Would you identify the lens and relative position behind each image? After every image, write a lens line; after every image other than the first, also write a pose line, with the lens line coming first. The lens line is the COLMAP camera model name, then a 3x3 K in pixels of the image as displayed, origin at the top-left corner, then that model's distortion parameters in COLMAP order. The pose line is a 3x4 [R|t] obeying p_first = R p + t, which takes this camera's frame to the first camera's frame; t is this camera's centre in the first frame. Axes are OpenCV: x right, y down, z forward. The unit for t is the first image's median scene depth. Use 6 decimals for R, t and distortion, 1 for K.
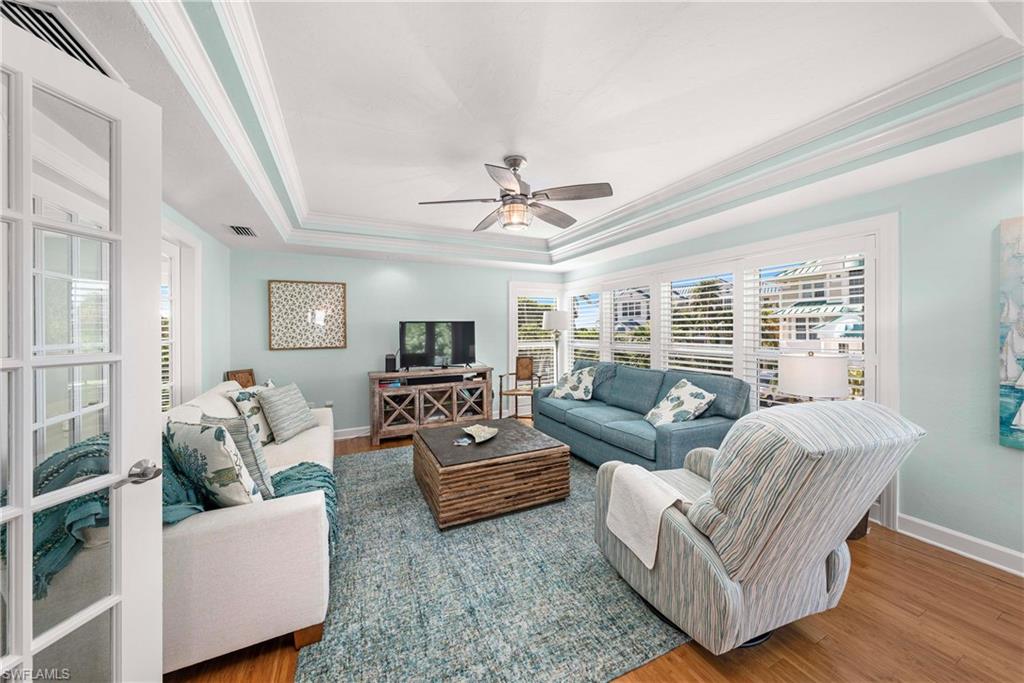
lens RADIAL K [[351.5, 0, 513.1], [0, 351.5, 326.3], [0, 0, 1]] dist [-0.001473, -0.000066]
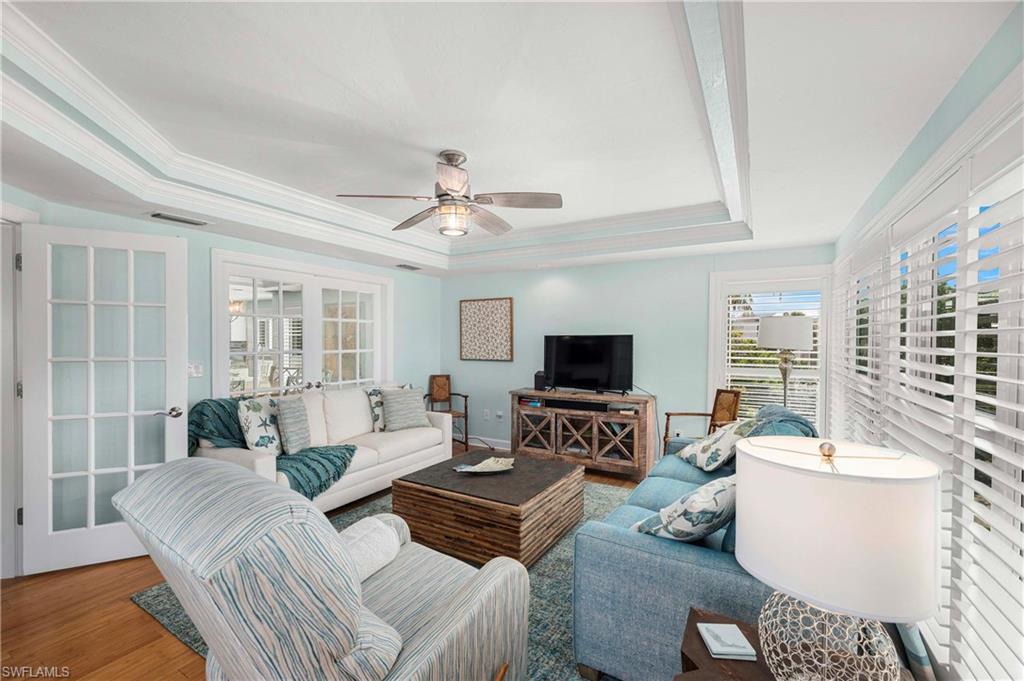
lens RADIAL K [[435.1, 0, 508.7], [0, 435.1, 340.7], [0, 0, 1]] dist [0.000534, -0.000018]
pose [[0.563632, 0.012426, -0.825933, 0.565286], [-0.001875, 0.999904, 0.013764, -0.016129], [0.826024, -0.006209, 0.563601, 0.292243]]
